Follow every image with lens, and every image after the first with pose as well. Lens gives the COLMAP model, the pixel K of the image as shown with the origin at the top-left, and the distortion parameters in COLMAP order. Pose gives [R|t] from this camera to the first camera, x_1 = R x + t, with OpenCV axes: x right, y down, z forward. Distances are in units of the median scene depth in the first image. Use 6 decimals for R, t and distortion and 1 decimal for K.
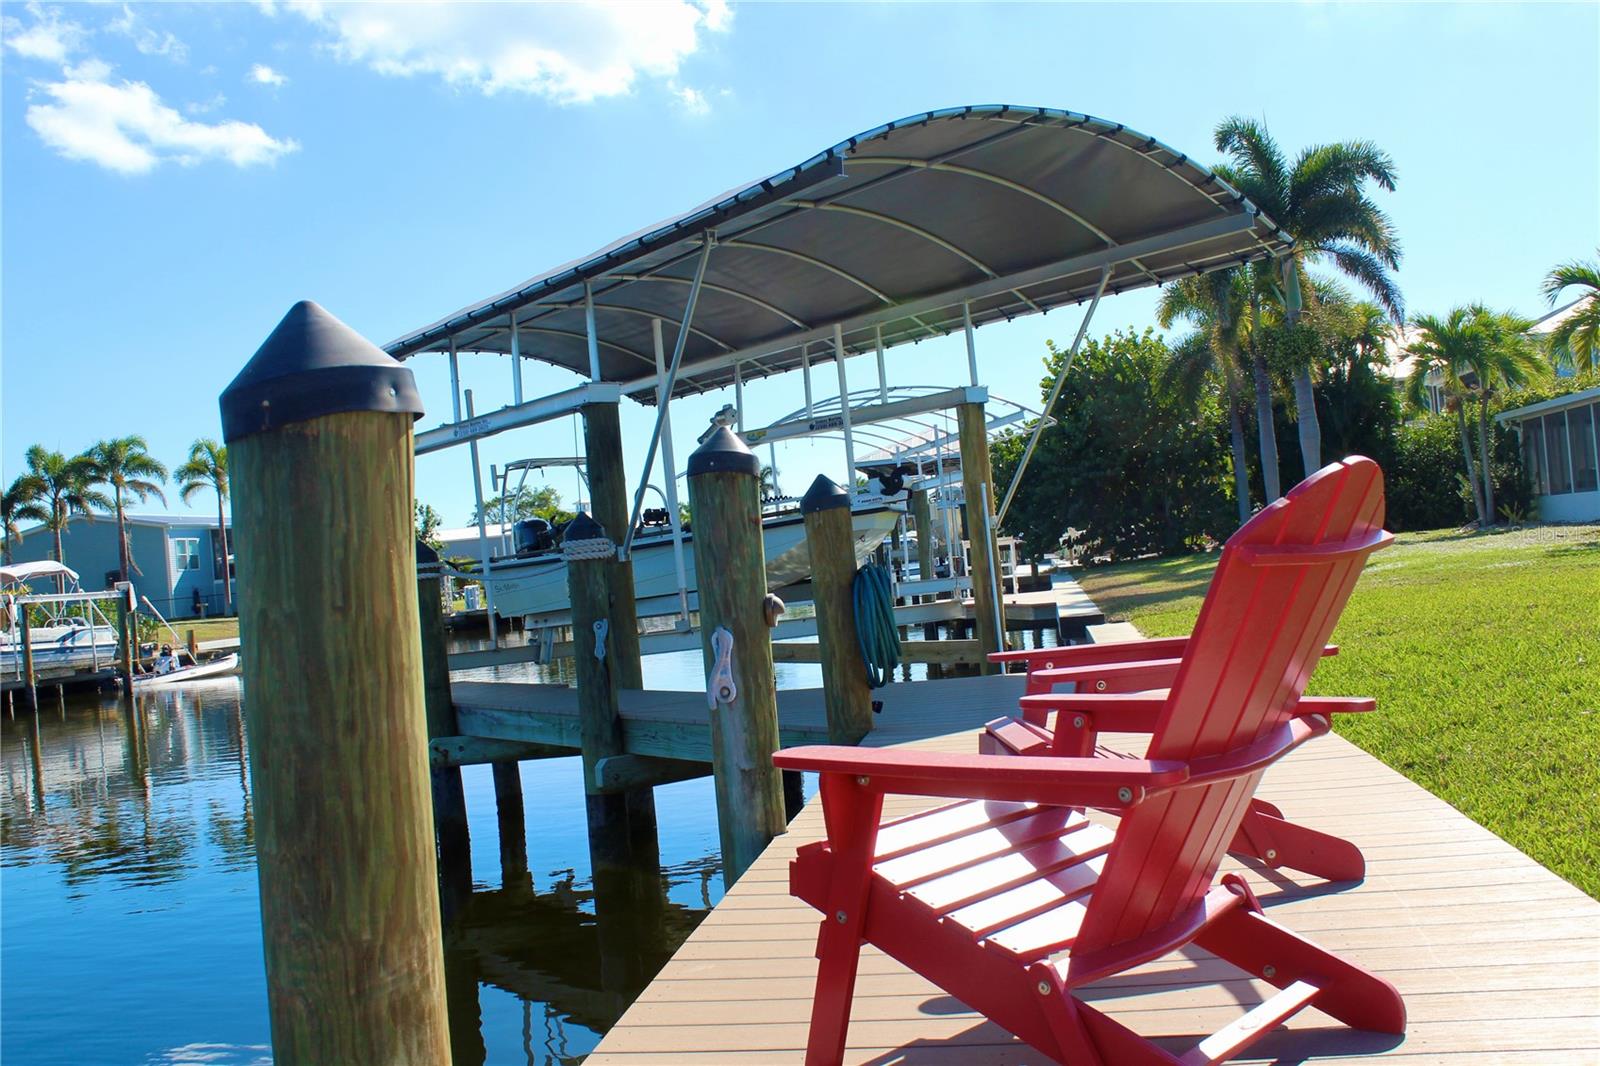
lens RADIAL K [[1580.3, 0, 800.0], [0, 1580.3, 533.0], [0, 0, 1]] dist [-0.151804, 0.192312]
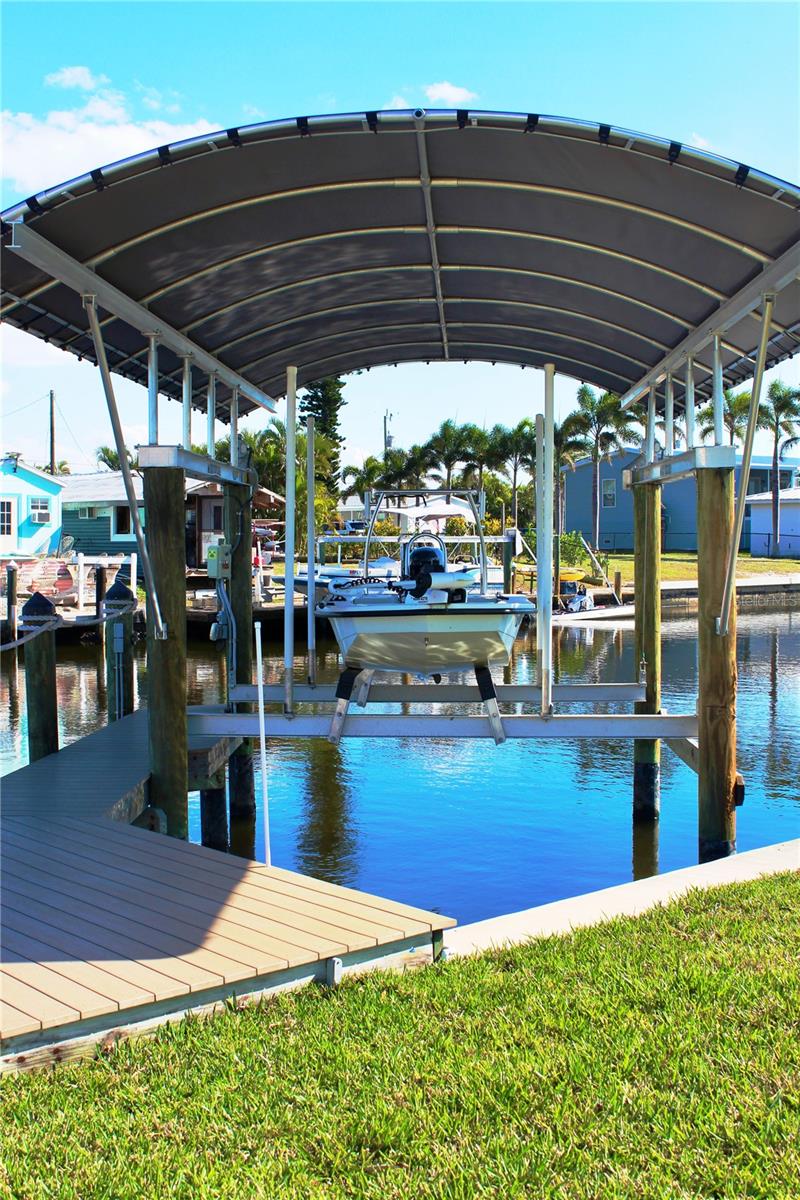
lens RADIAL K [[1493.9, 0, 400.0], [0, 1493.9, 600.0], [0, 0, 1]] dist [-0.061162, -0.039726]
pose [[0.779505, 0.116017, -0.615559, 0.377099], [-0.057644, 0.991815, 0.113935, -0.079518], [0.623738, -0.053329, 0.779812, 0.260333]]
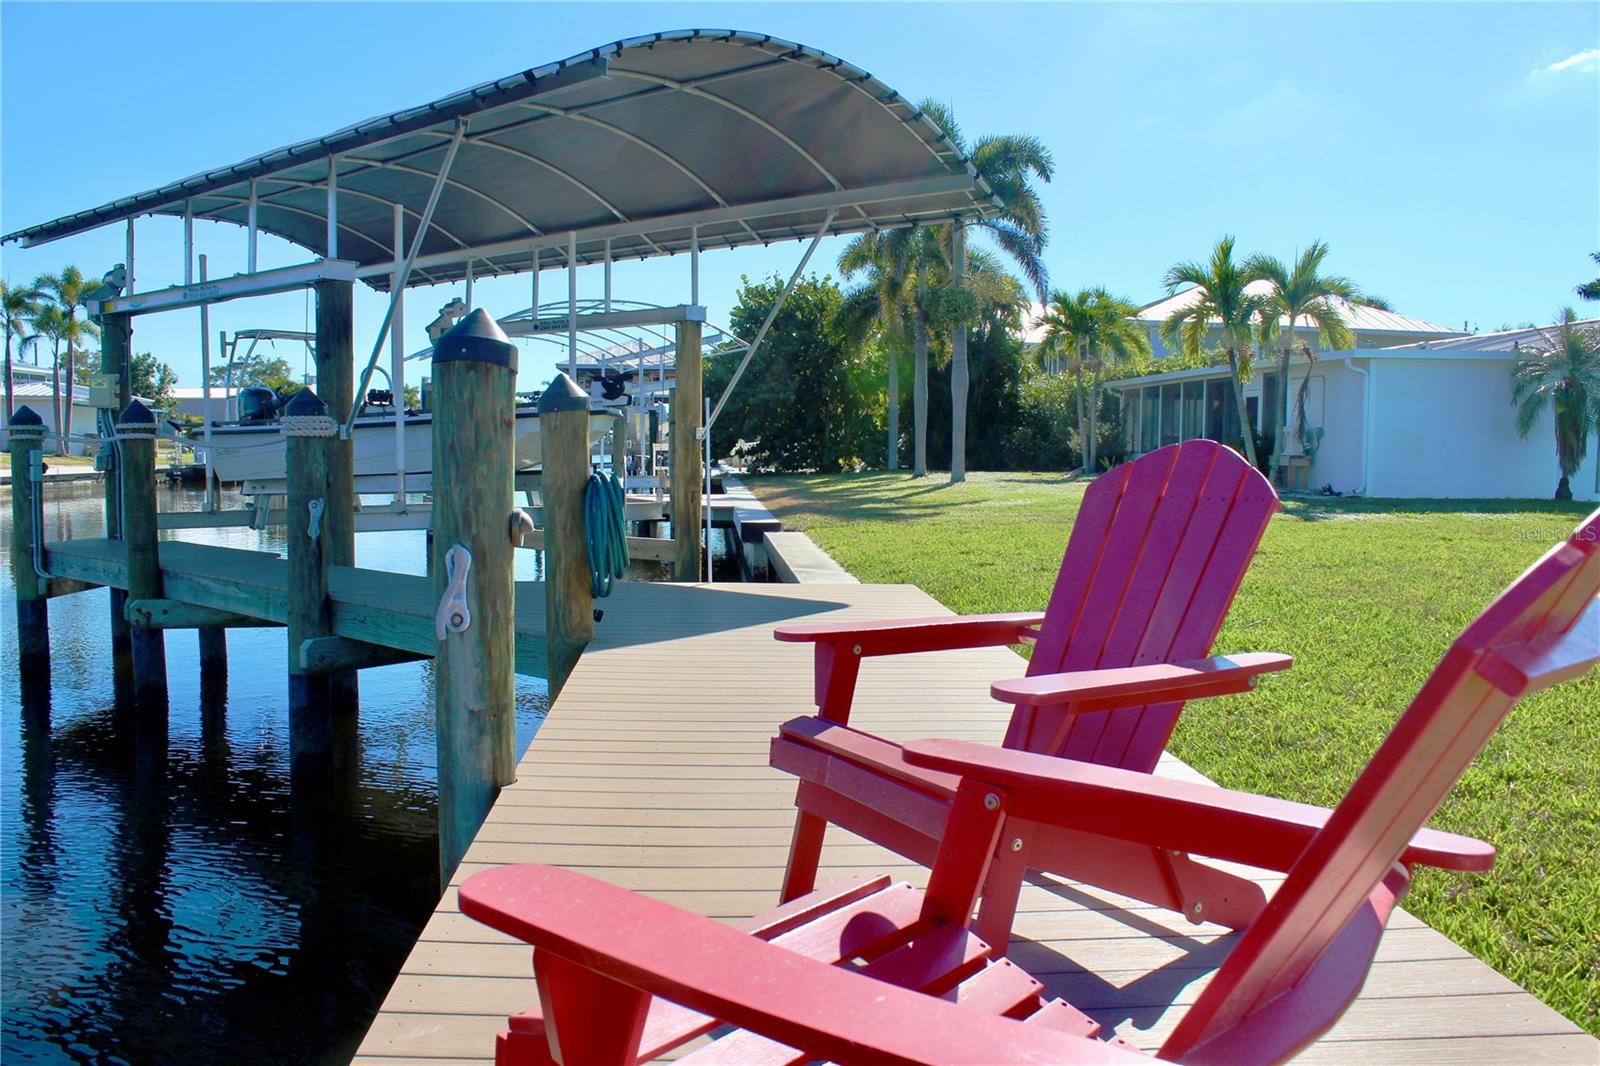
lens RADIAL K [[1345.4, 0, 800.0], [0, 1345.4, 533.0], [0, 0, 1]] dist [-0.166579, 0.152533]
pose [[0.971124, 0.081901, 0.224075, -0.008904], [-0.098097, 0.993237, 0.062112, -0.002478], [-0.217472, -0.082300, 0.972591, 0.071687]]
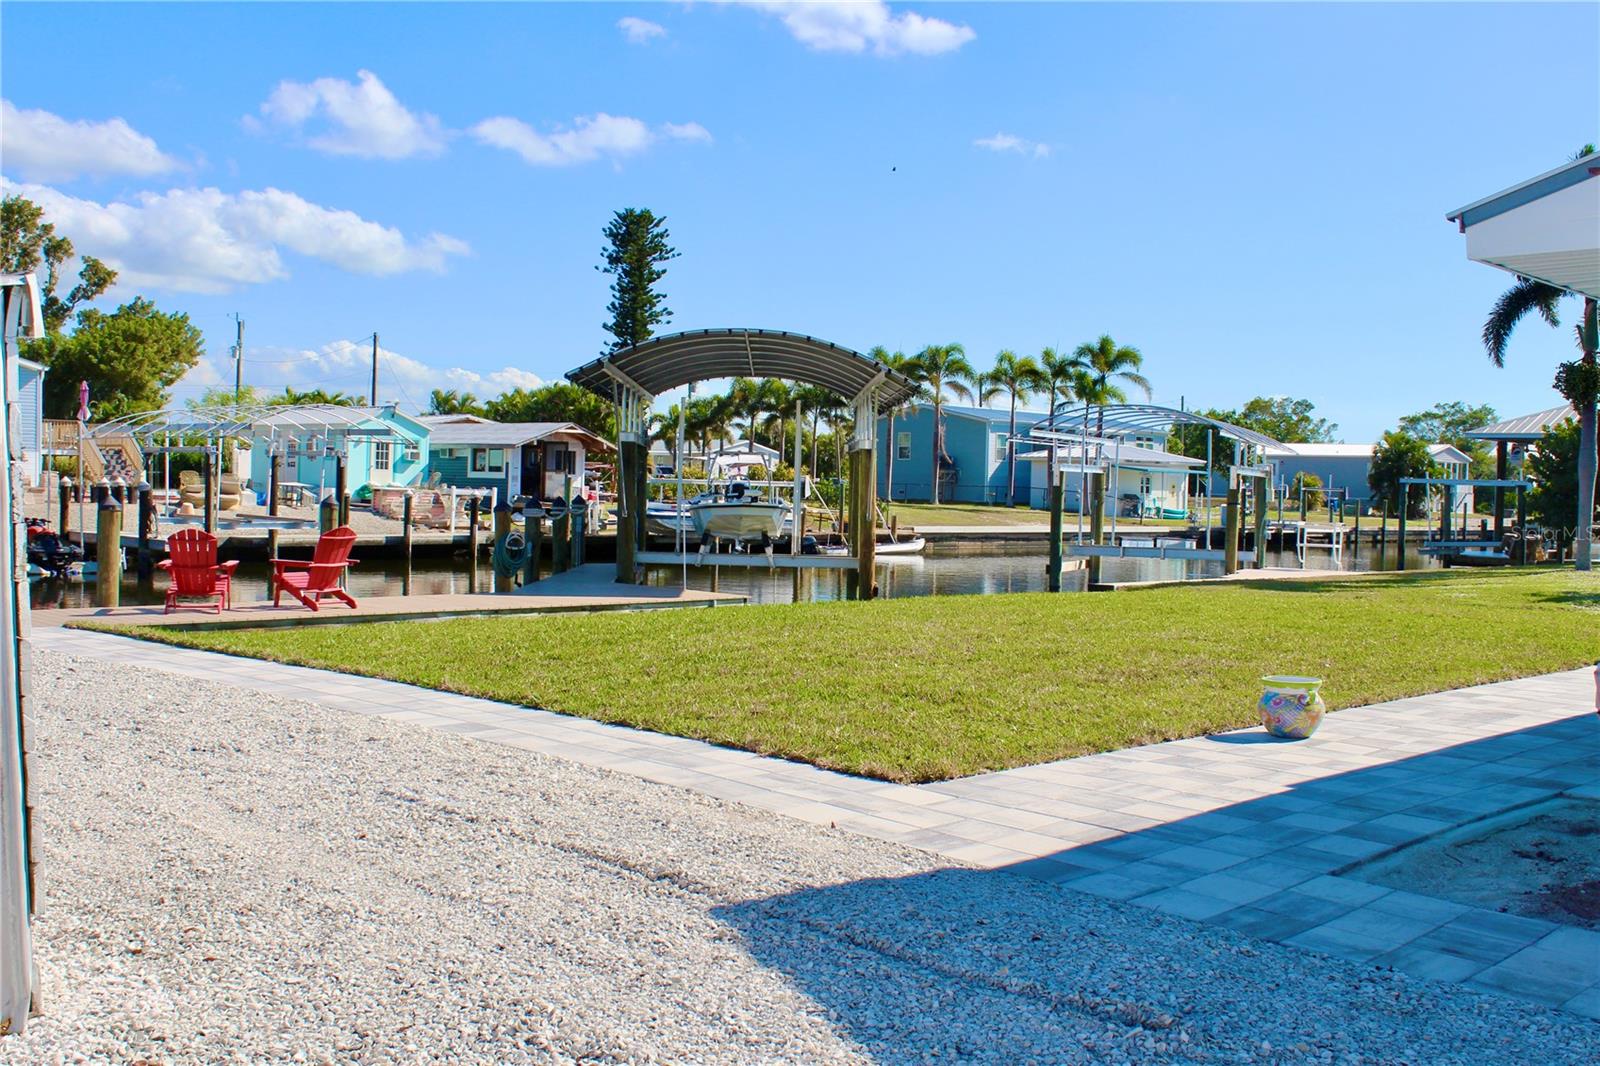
lens RADIAL K [[1692.7, 0, 800.0], [0, 1692.7, 533.0], [0, 0, 1]] dist [-0.099720, 0.055154]
pose [[0.813600, 0.128080, -0.567143, 0.950264], [-0.089940, 0.991418, 0.094872, -0.137267], [0.574427, -0.026179, 0.818137, -0.513871]]
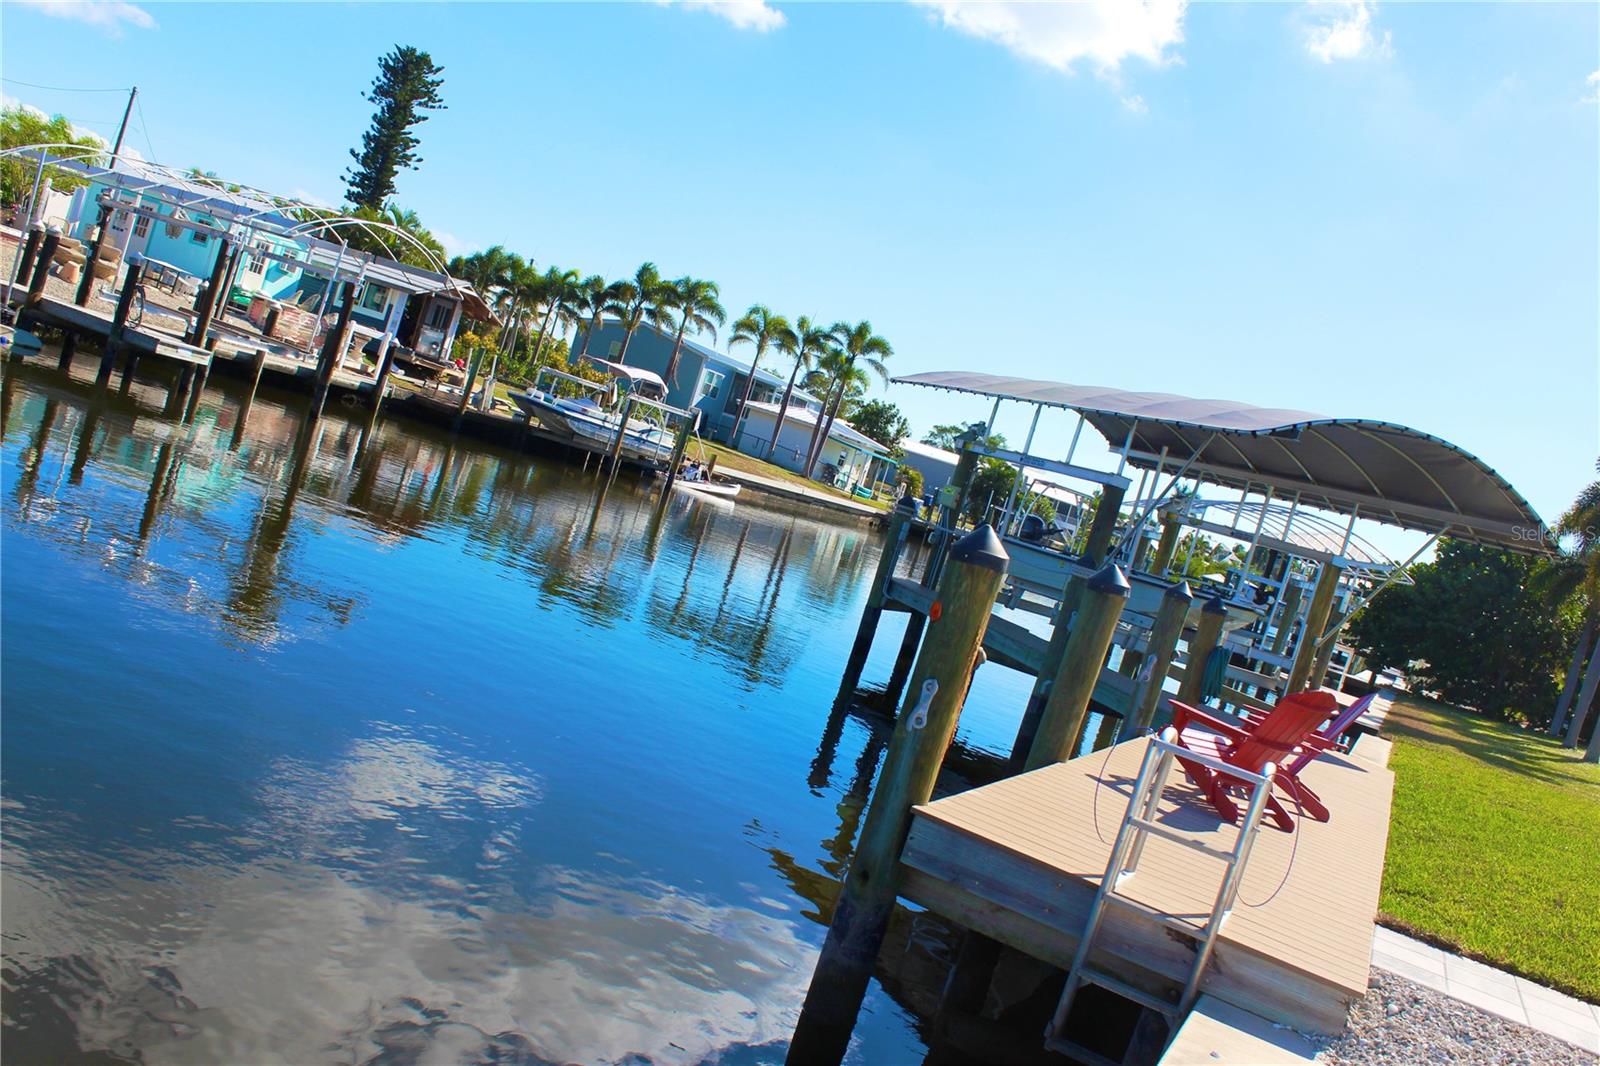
lens RADIAL K [[1454.7, 0, 800.0], [0, 1454.7, 533.0], [0, 0, 1]] dist [-0.116027, 0.020441]
pose [[0.886802, 0.388328, -0.250566, -0.013552], [-0.378336, 0.921384, 0.088959, -0.031553], [0.265413, 0.015909, 0.964003, -0.398804]]
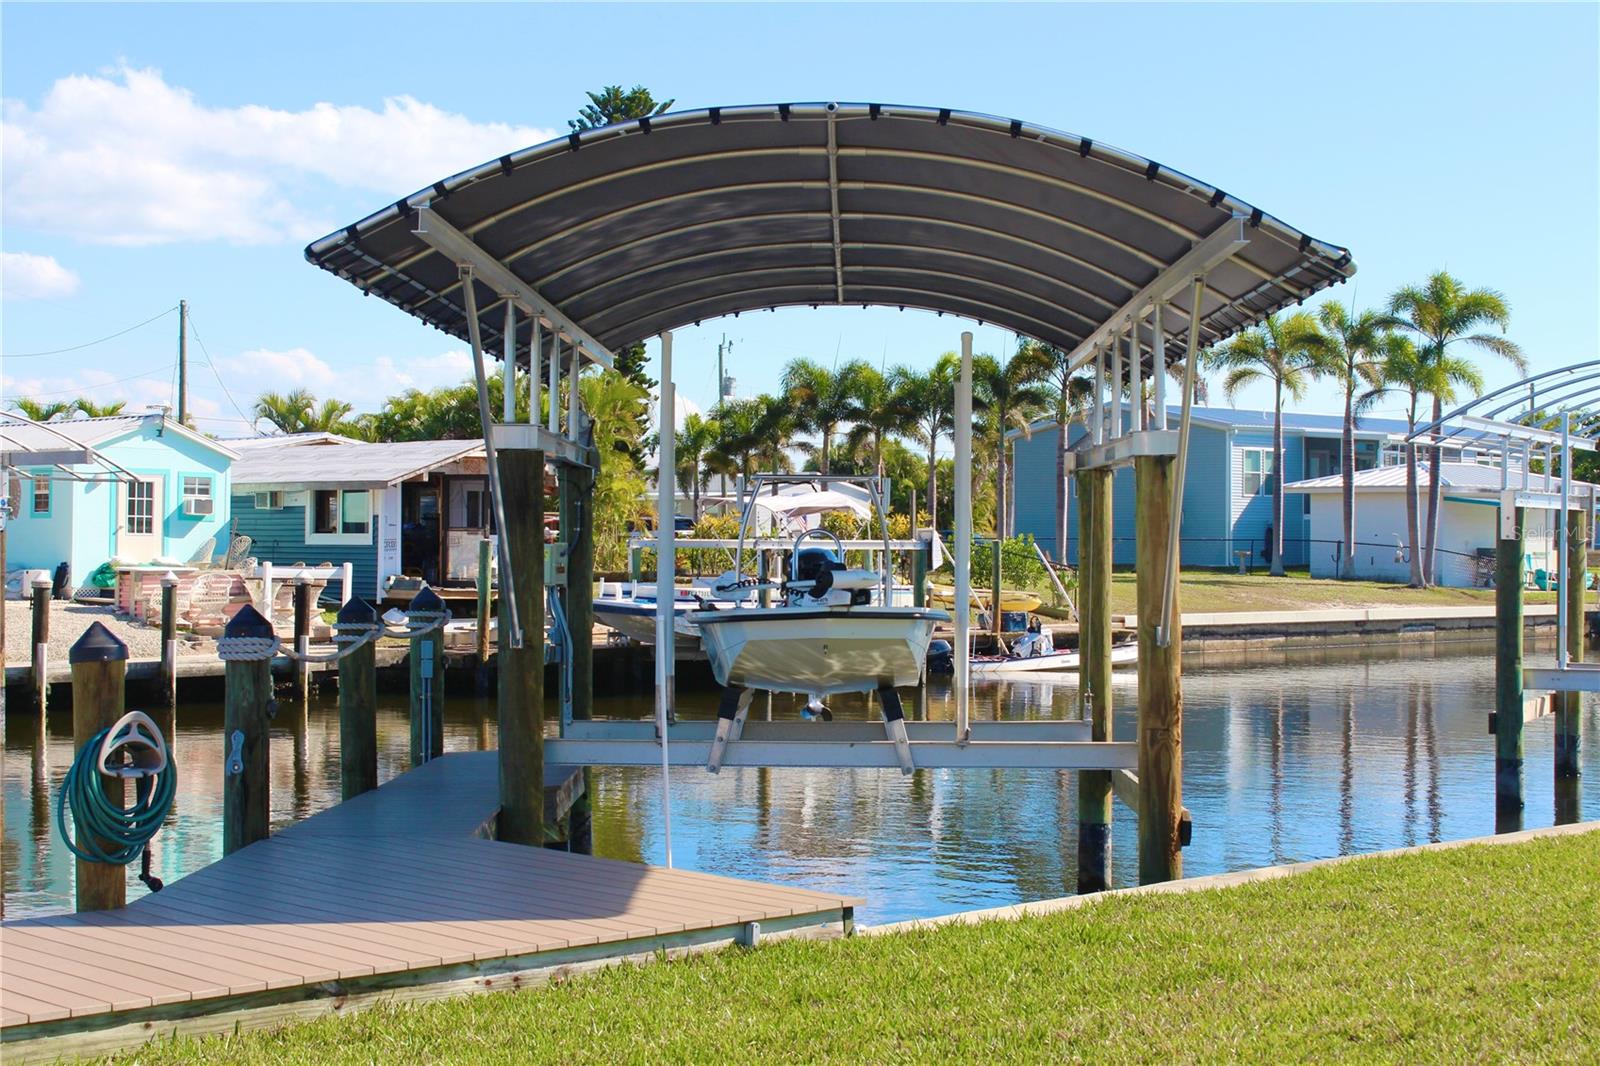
lens RADIAL K [[2557.2, 0, 800.0], [0, 2557.2, 533.0], [0, 0, 1]] dist [0.000495, -0.015383]
pose [[0.793903, 0.092522, -0.600964, 0.543452], [-0.066318, 0.995635, 0.065675, -0.094751], [0.604417, -0.012285, 0.796574, 0.018761]]
